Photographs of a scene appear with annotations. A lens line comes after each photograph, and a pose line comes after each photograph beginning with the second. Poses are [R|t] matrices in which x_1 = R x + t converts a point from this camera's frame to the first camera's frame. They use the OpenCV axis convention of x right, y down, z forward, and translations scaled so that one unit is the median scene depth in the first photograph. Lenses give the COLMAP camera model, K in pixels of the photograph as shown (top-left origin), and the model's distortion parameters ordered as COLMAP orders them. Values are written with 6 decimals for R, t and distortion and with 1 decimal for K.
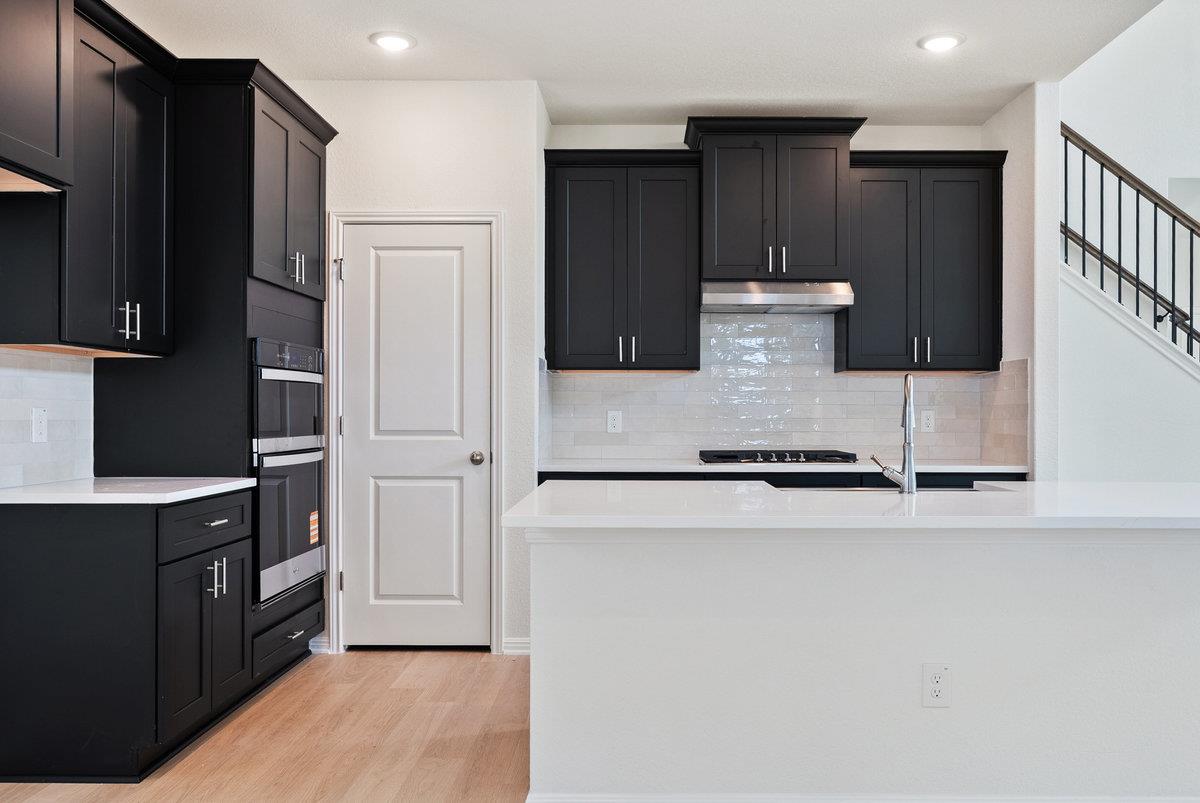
lens RADIAL K [[925.9, 0, 623.5], [0, 925.9, 398.2], [0, 0, 1]] dist [-0.009925, 0.002452]
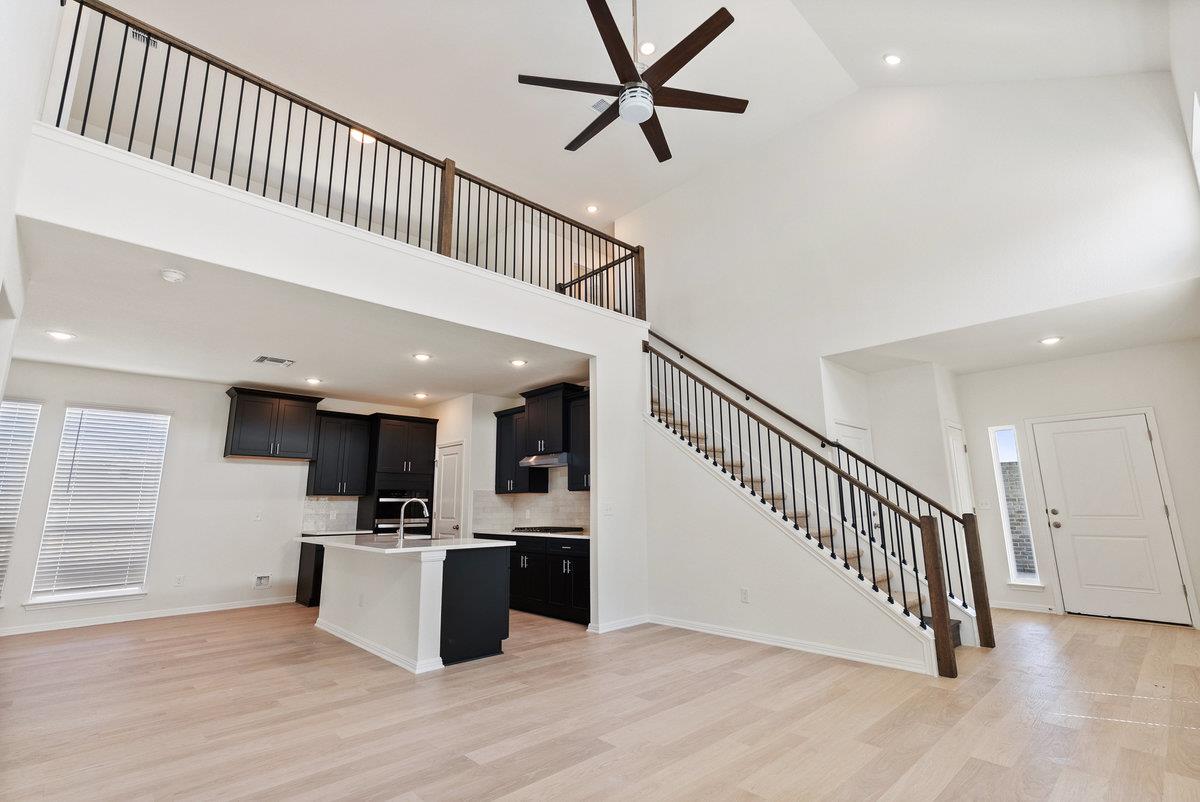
lens RADIAL K [[543.6, 0, 601.0], [0, 543.6, 399.7], [0, 0, 1]] dist [-0.005313, 0.004697]
pose [[0.697278, -0.150014, -0.700927, 1.391828], [0.019484, 0.981460, -0.190672, 0.006969], [0.716536, 0.119294, 0.687274, 0.127426]]
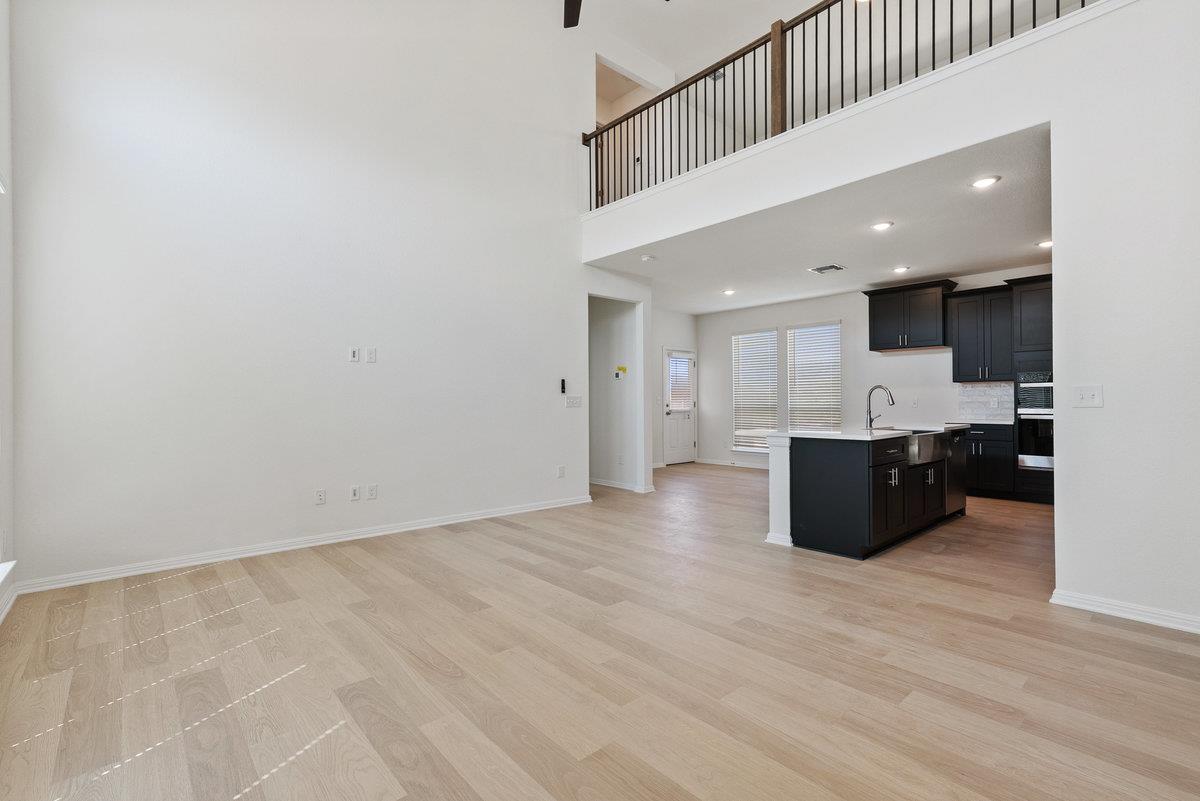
lens RADIAL K [[543.6, 0, 606.7], [0, 543.6, 394.4], [0, 0, 1]] dist [-0.005313, 0.004697]
pose [[-0.735966, -0.007610, -0.676976, 1.384893], [0.011254, 0.999661, -0.023471, 0.021899], [0.676925, -0.024893, -0.735631, 1.137007]]
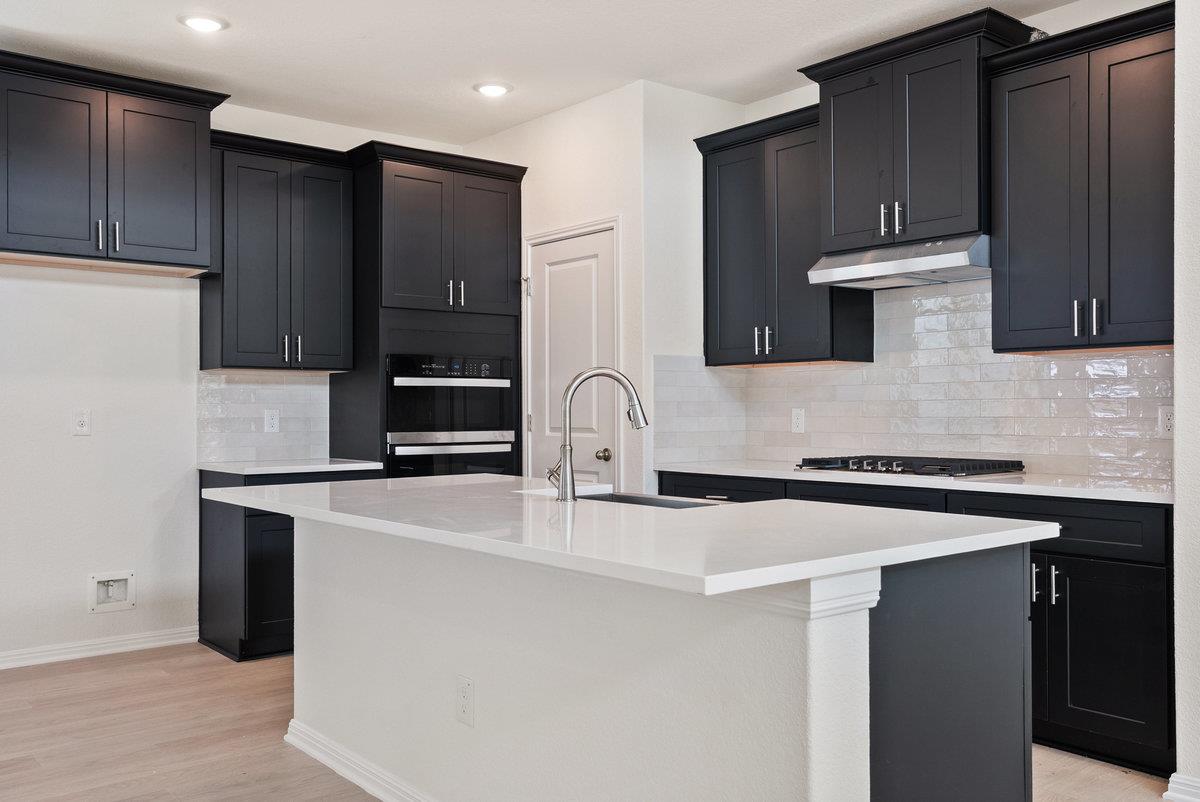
lens RADIAL K [[1029.2, 0, 605.3], [0, 1029.2, 395.2], [0, 0, 1]] dist [0.010612, 0.016738]
pose [[0.647243, -0.016154, -0.762113, 0.736905], [0.014054, 0.999858, -0.009257, 0.008160], [0.762154, -0.004719, 0.647378, 0.250619]]
